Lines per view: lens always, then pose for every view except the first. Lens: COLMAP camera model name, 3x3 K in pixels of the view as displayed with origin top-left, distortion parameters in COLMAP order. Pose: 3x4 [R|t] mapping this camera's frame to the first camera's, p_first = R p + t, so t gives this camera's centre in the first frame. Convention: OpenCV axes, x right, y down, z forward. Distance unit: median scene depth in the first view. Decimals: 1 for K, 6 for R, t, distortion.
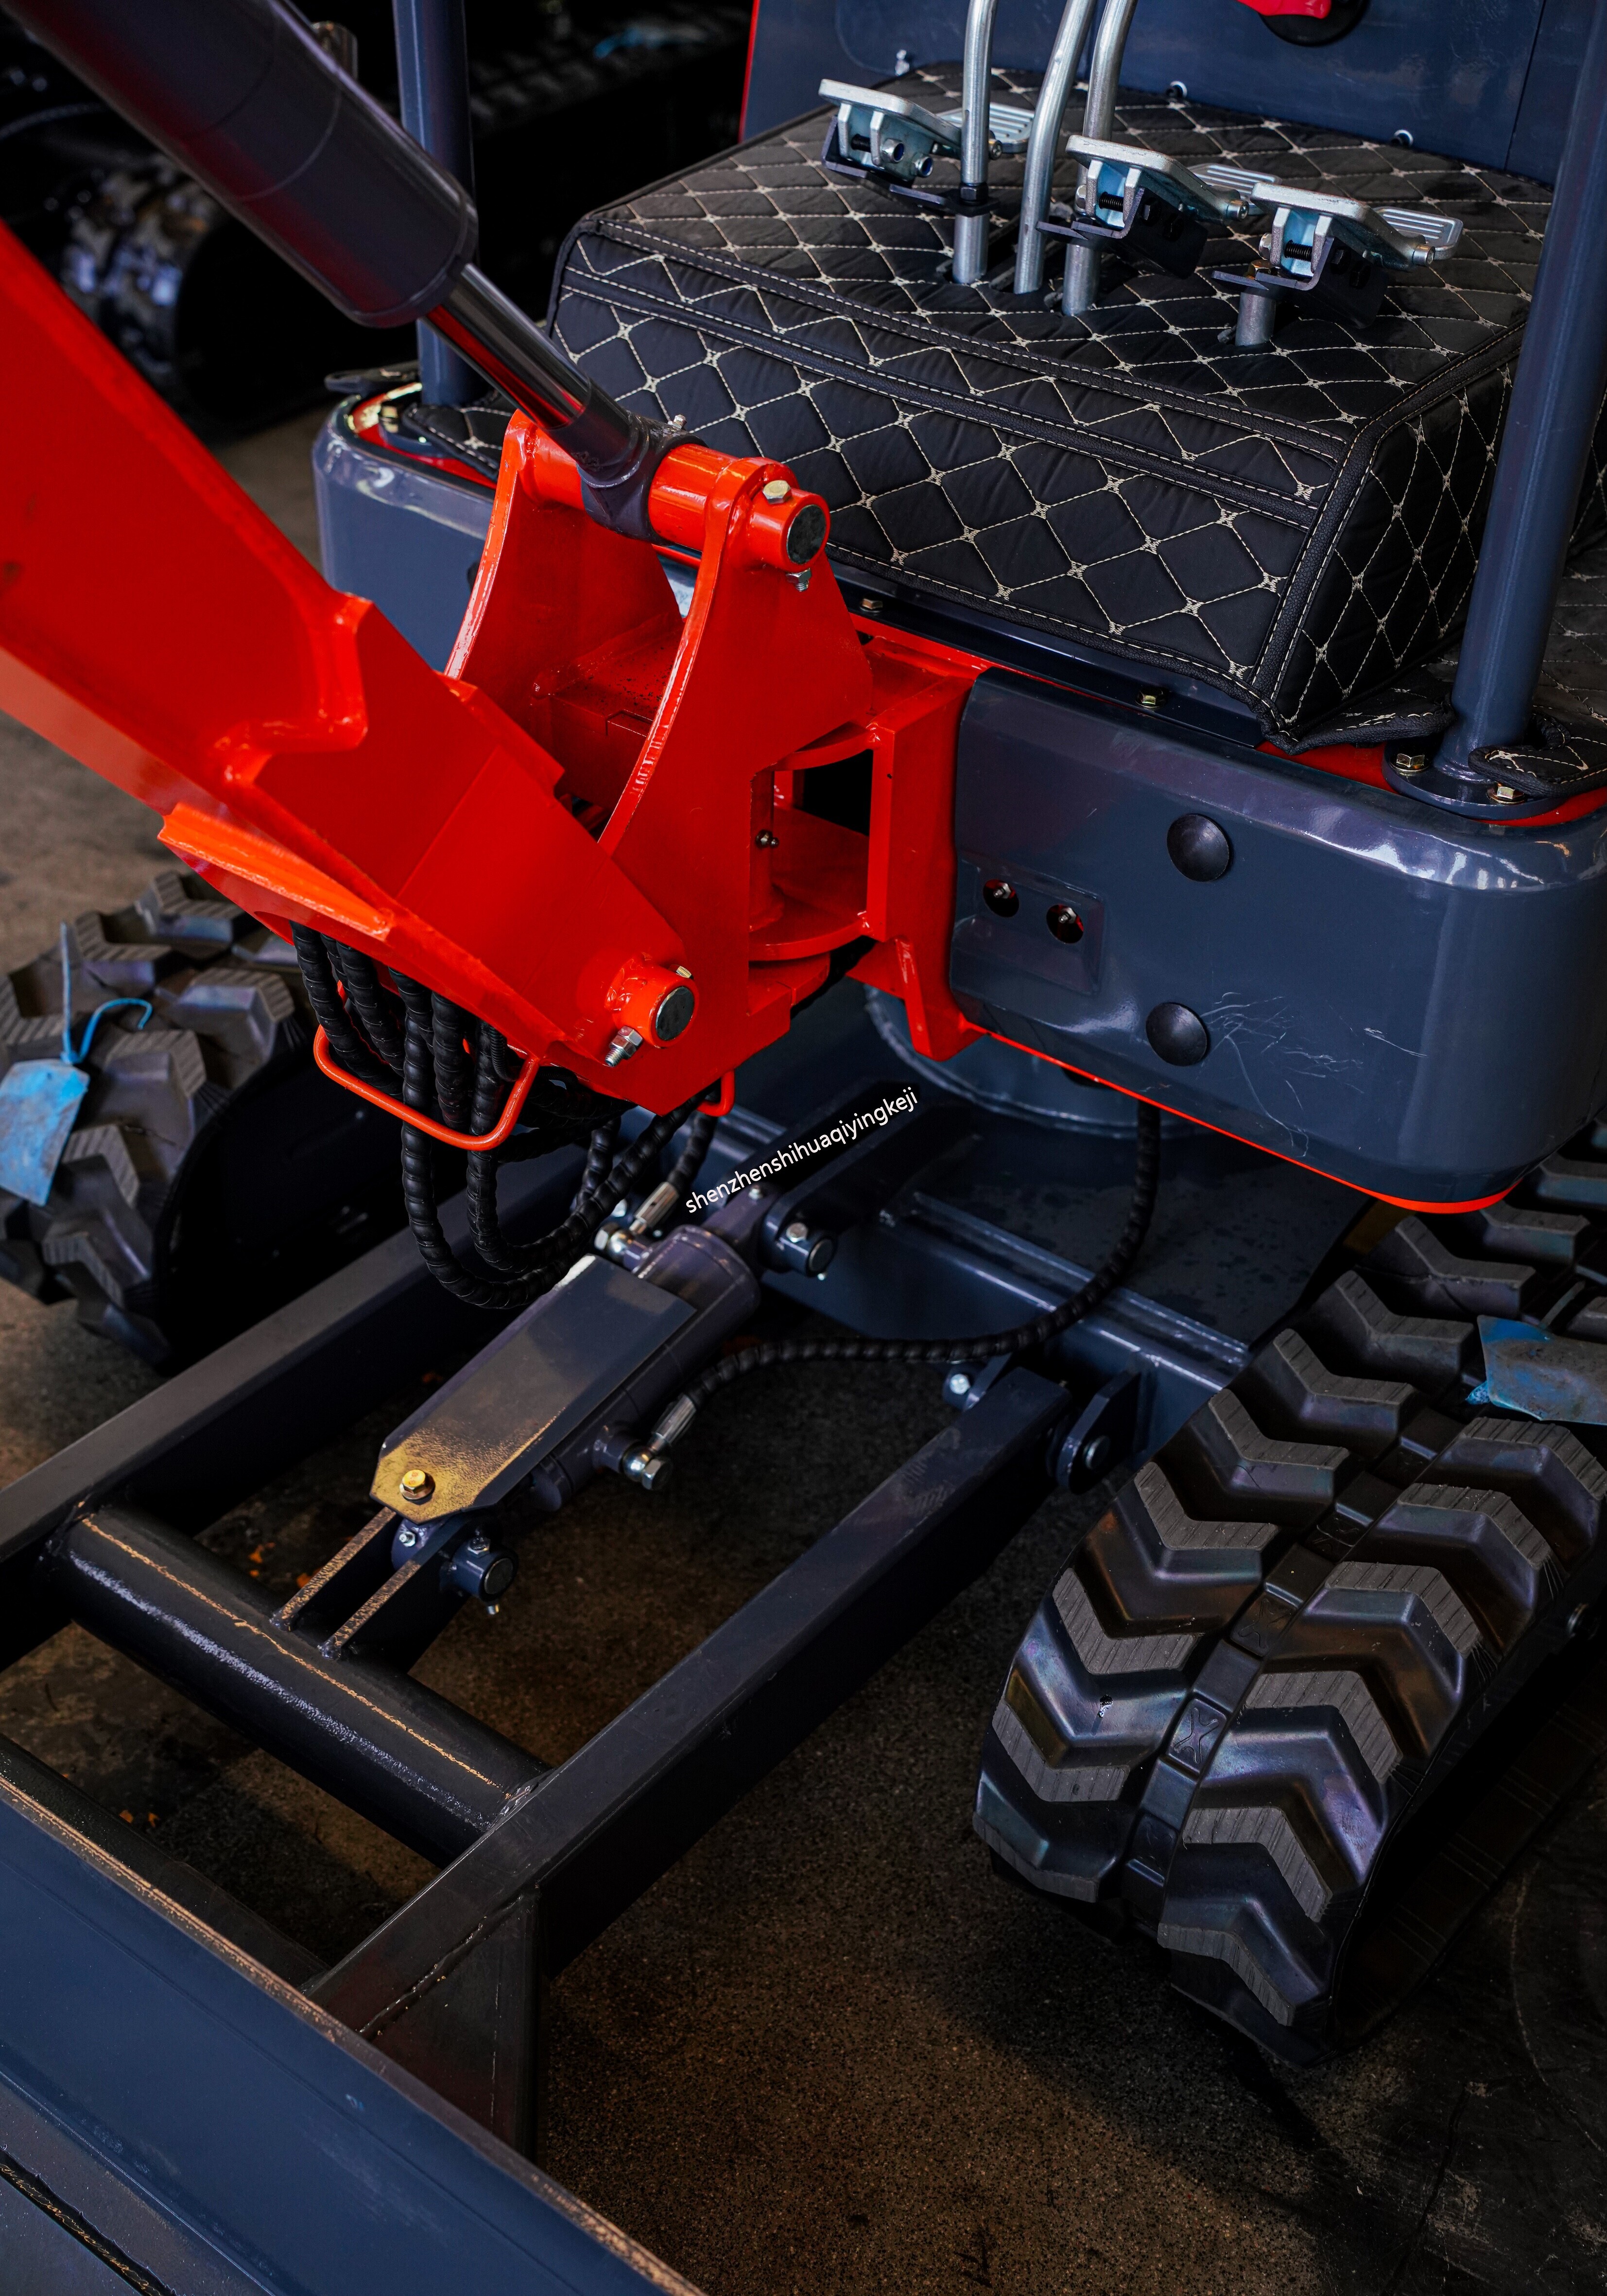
lens RADIAL K [[2781.8, 0, 803.5], [0, 2781.8, 1148.0], [0, 0, 1]] dist [0.220225, 0.015993]
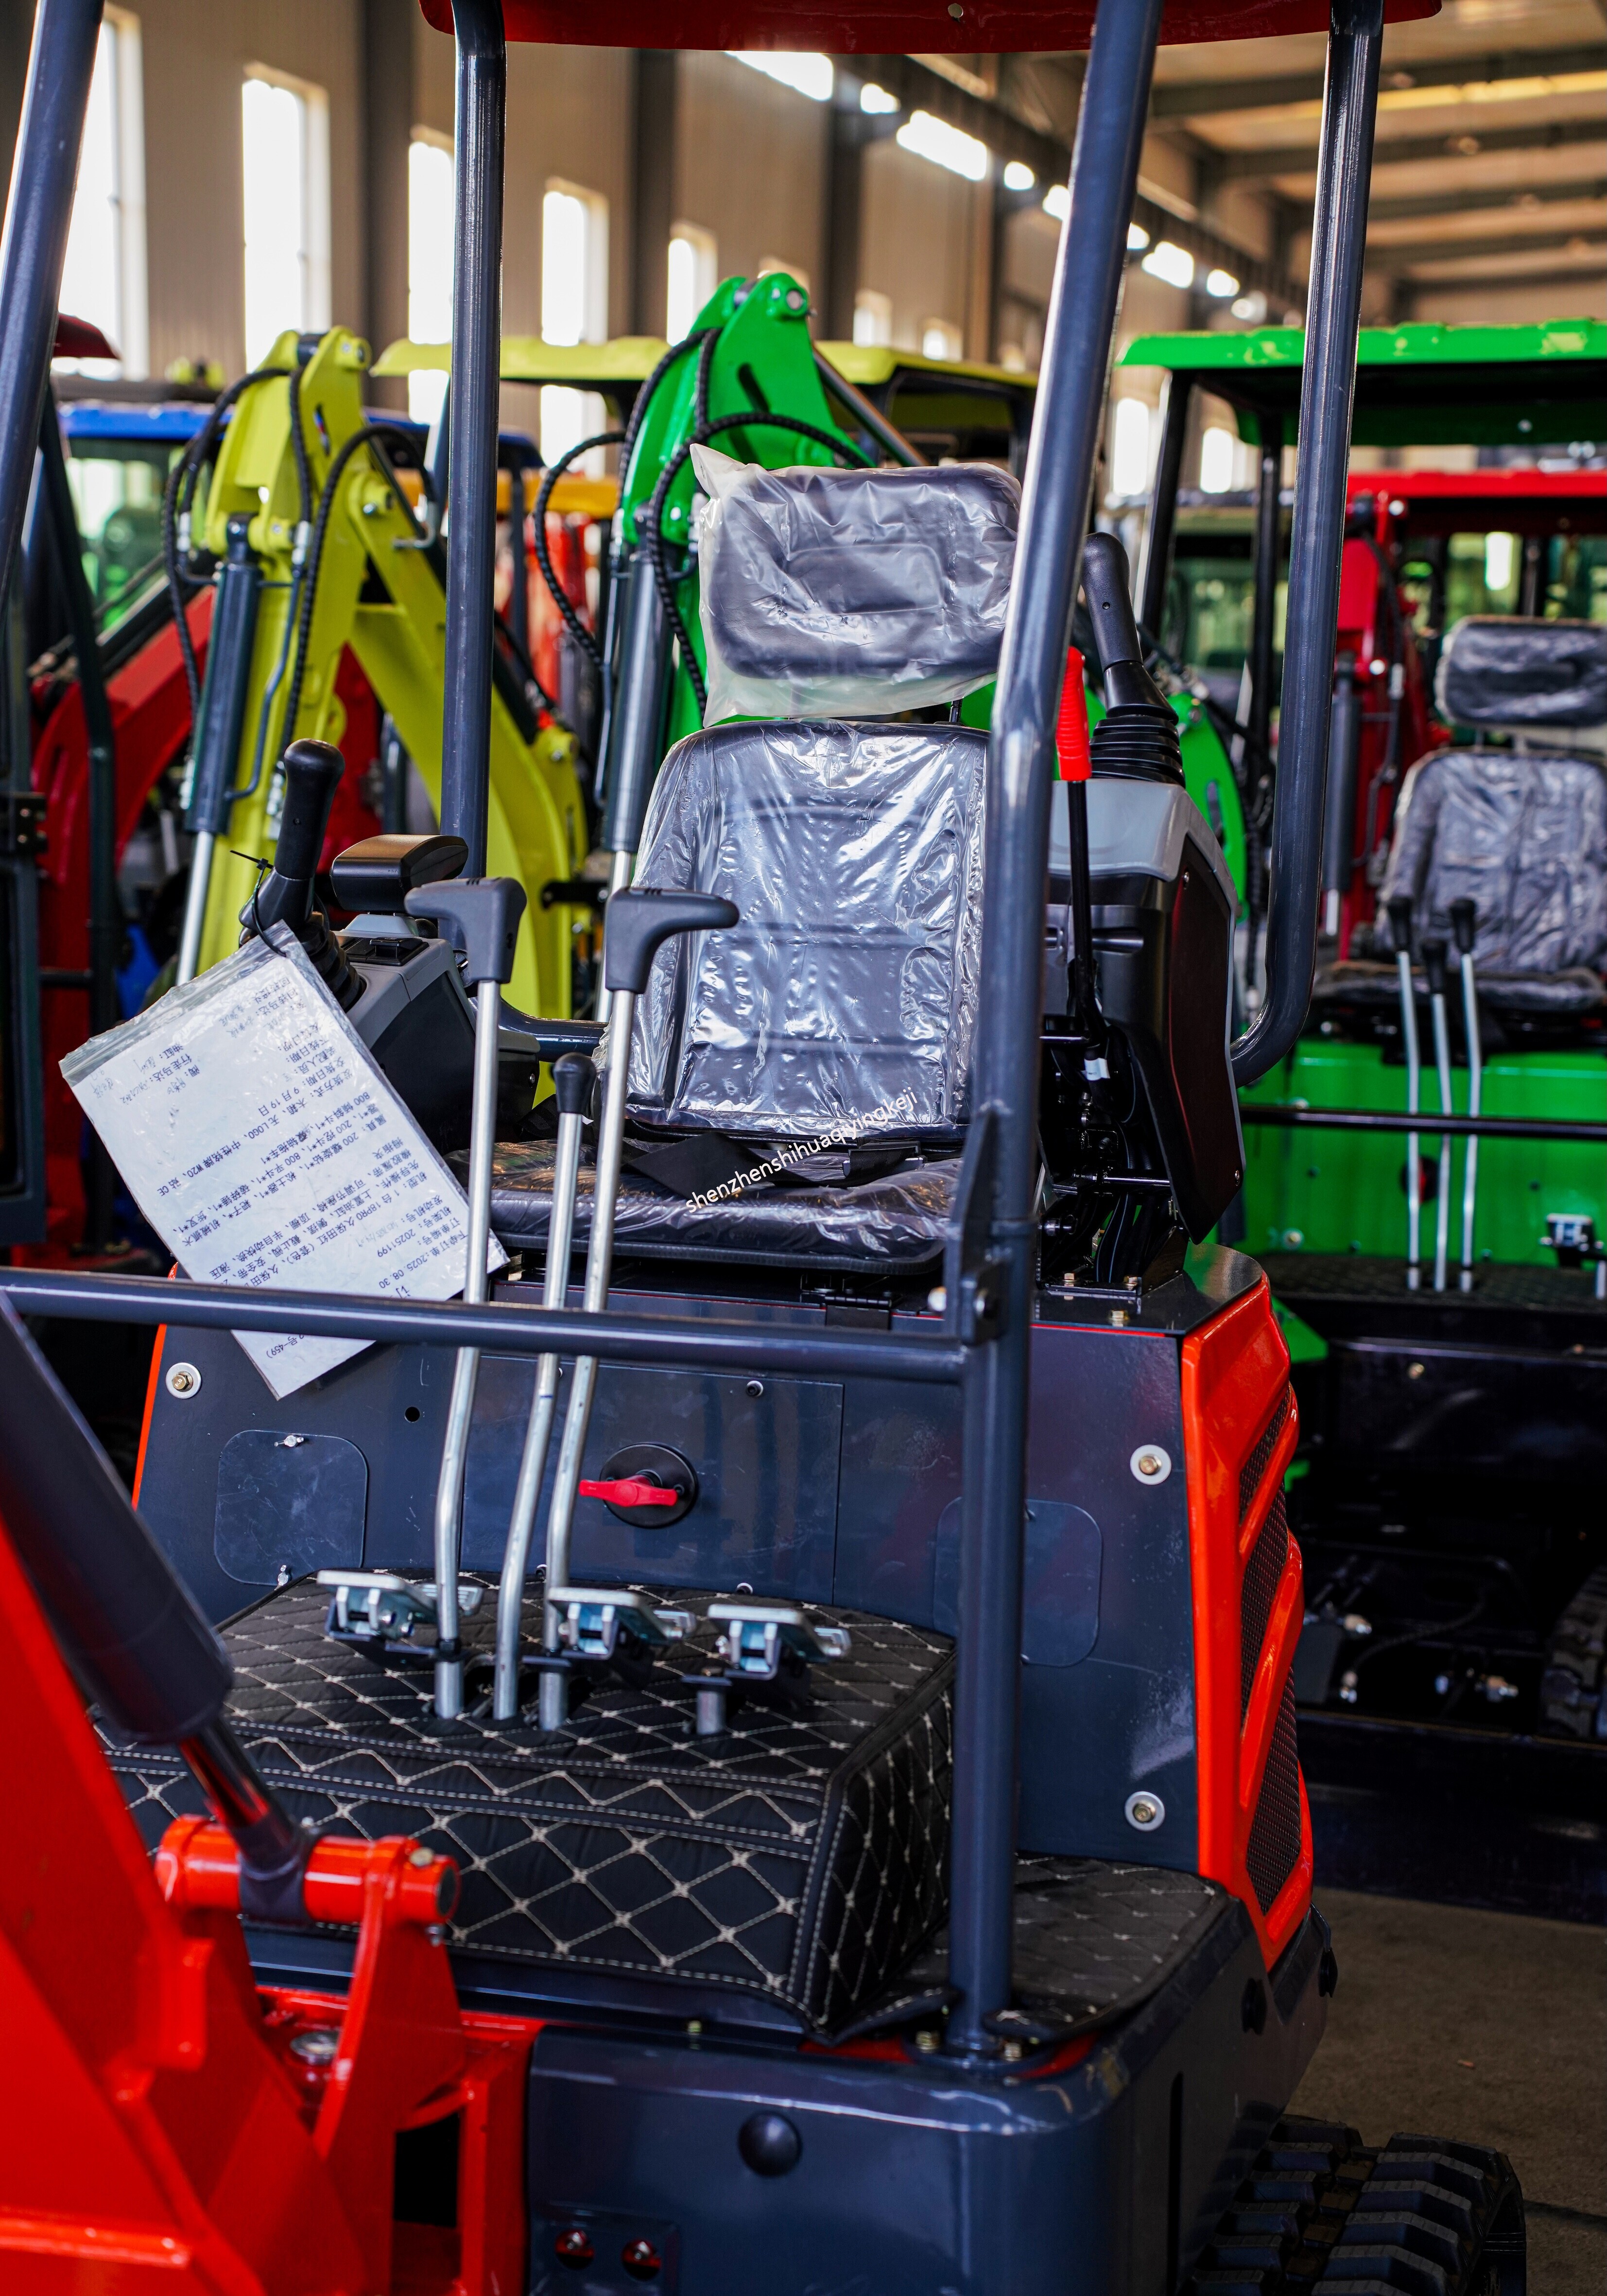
lens RADIAL K [[3911.2, 0, 803.5], [0, 3911.2, 1148.0], [0, 0, 1]] dist [0.478813, 0.026525]
pose [[0.933037, -0.043279, 0.357167, -0.406440], [0.207427, 0.875846, -0.435737, 0.250004], [-0.293965, 0.480645, 0.826175, -0.546015]]
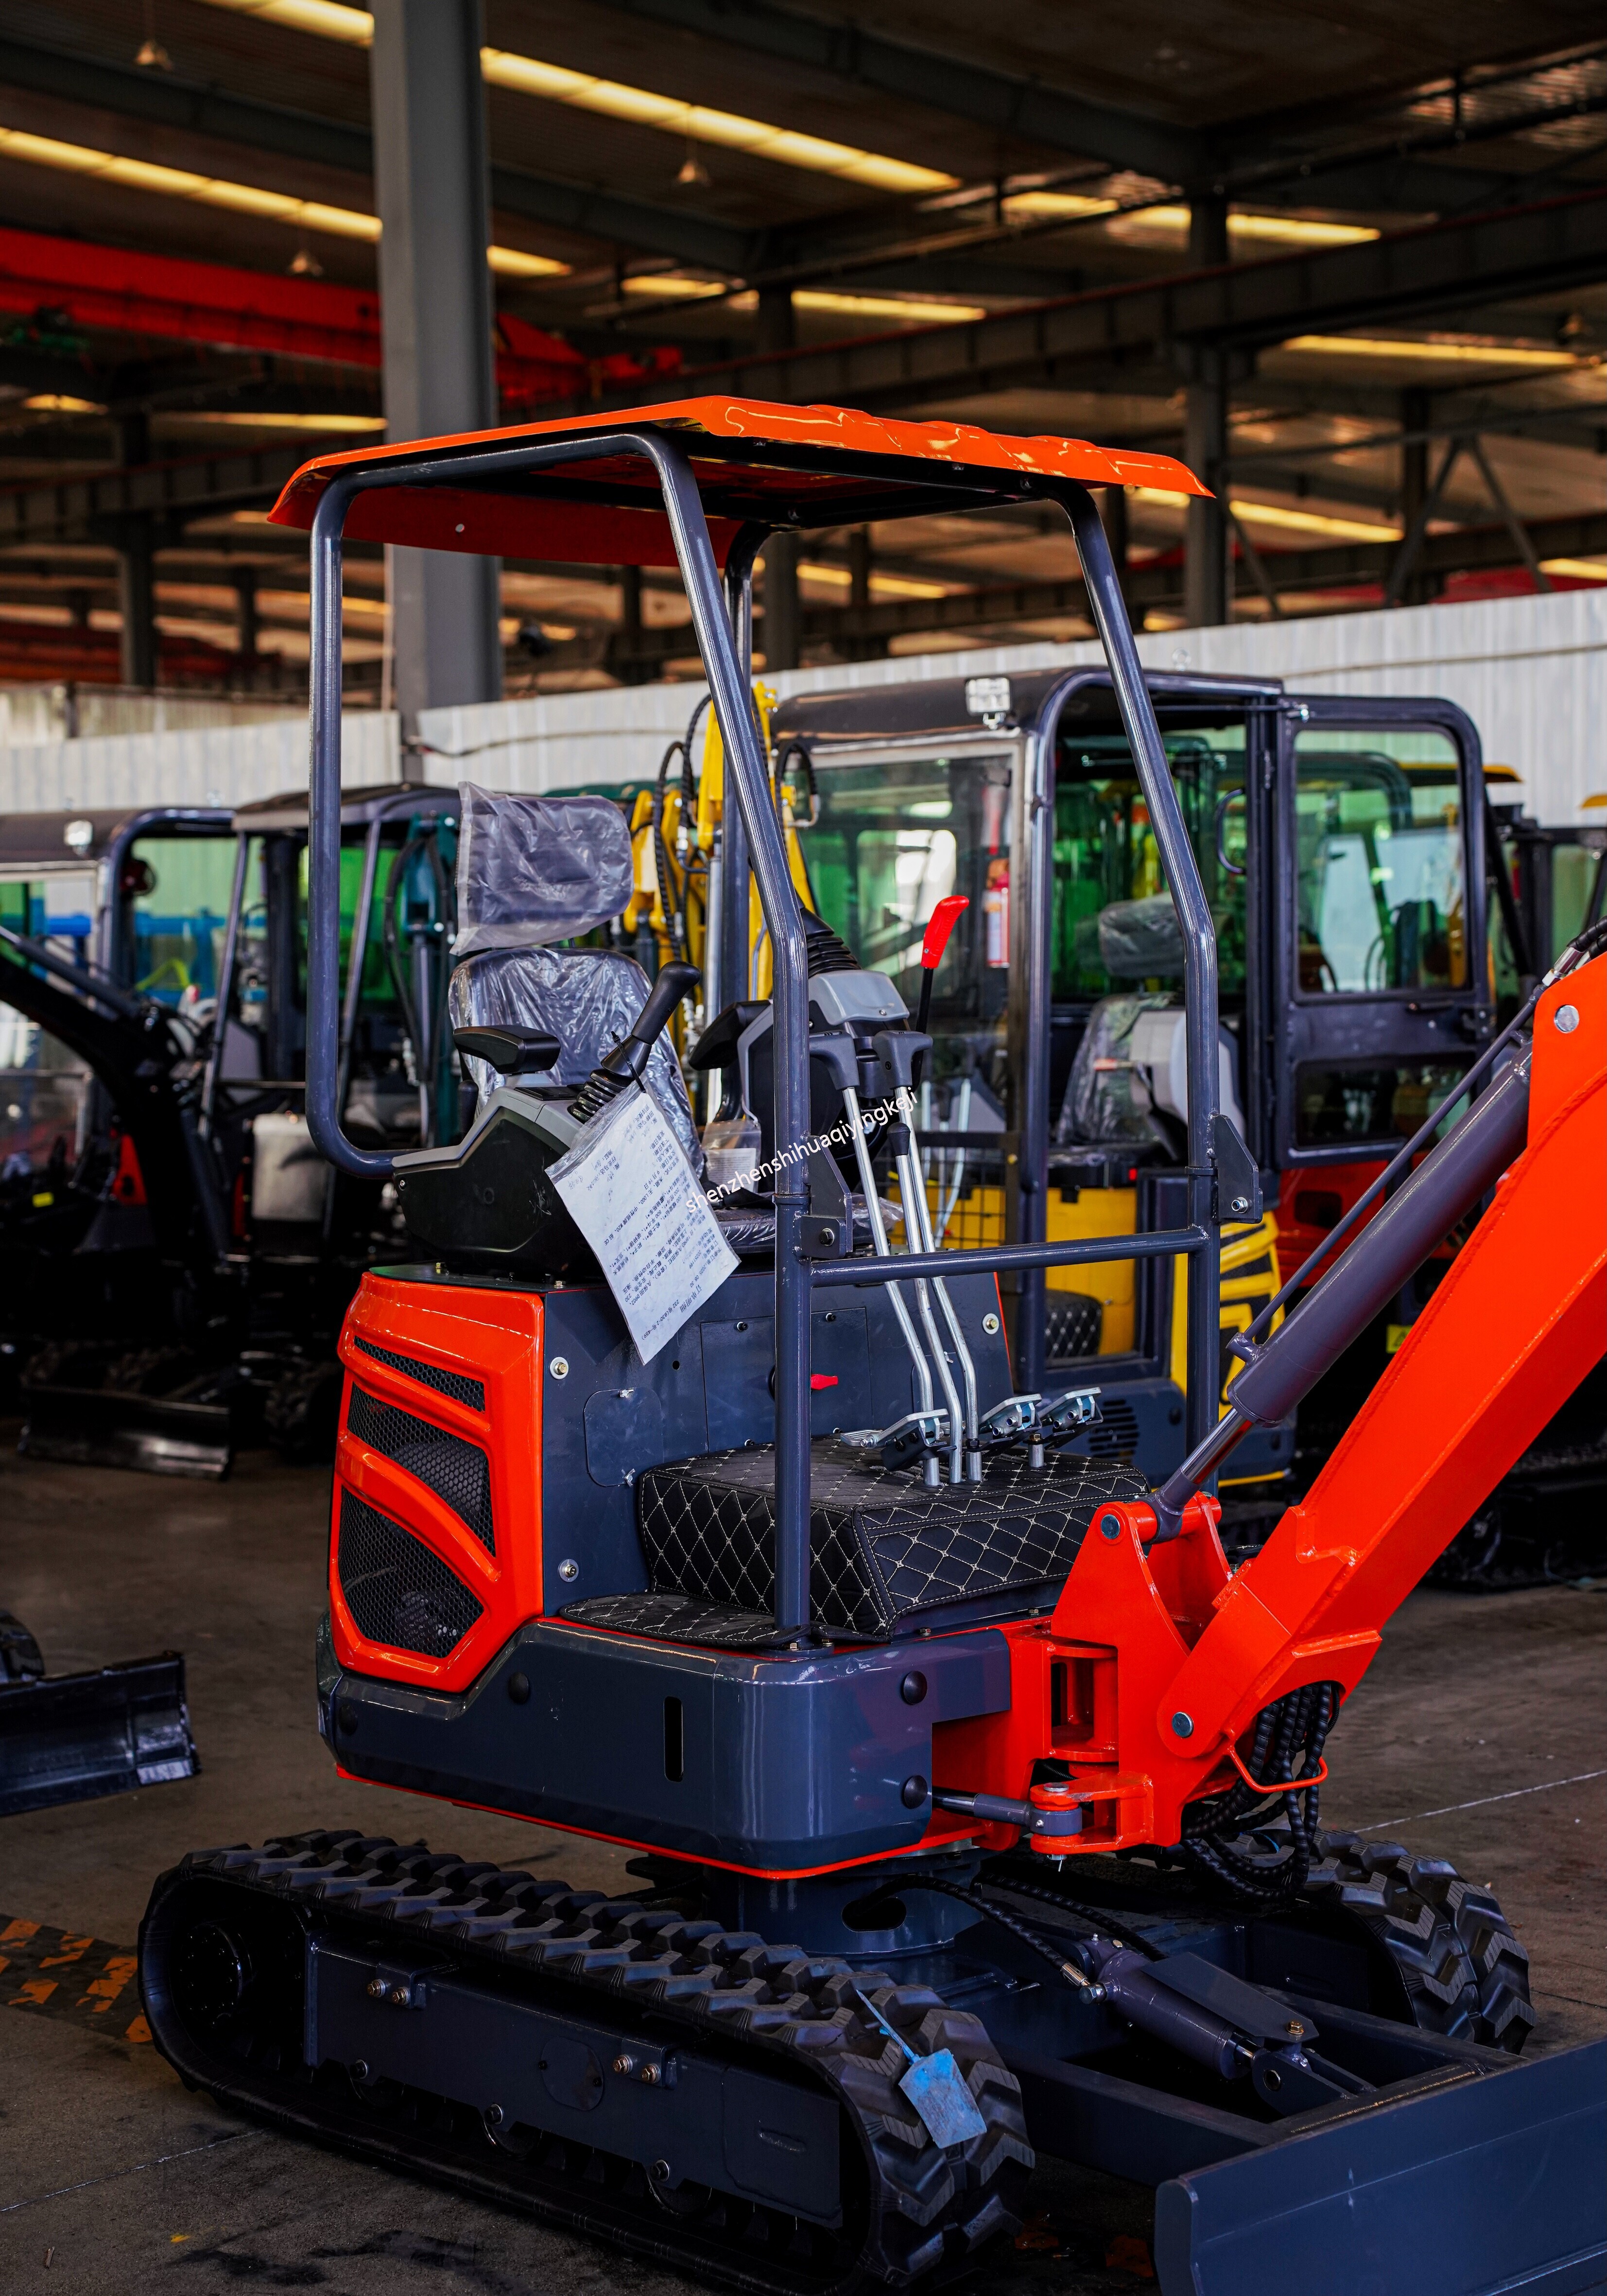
lens RADIAL K [[3722.4, 0, 803.5], [0, 3722.4, 1148.0], [0, 0, 1]] dist [-0.022566, -0.014823]
pose [[0.129138, -0.072889, 0.988944, -2.800740], [0.589406, 0.807649, -0.017439, -0.528509], [-0.797448, 0.585141, 0.147260, 0.515813]]
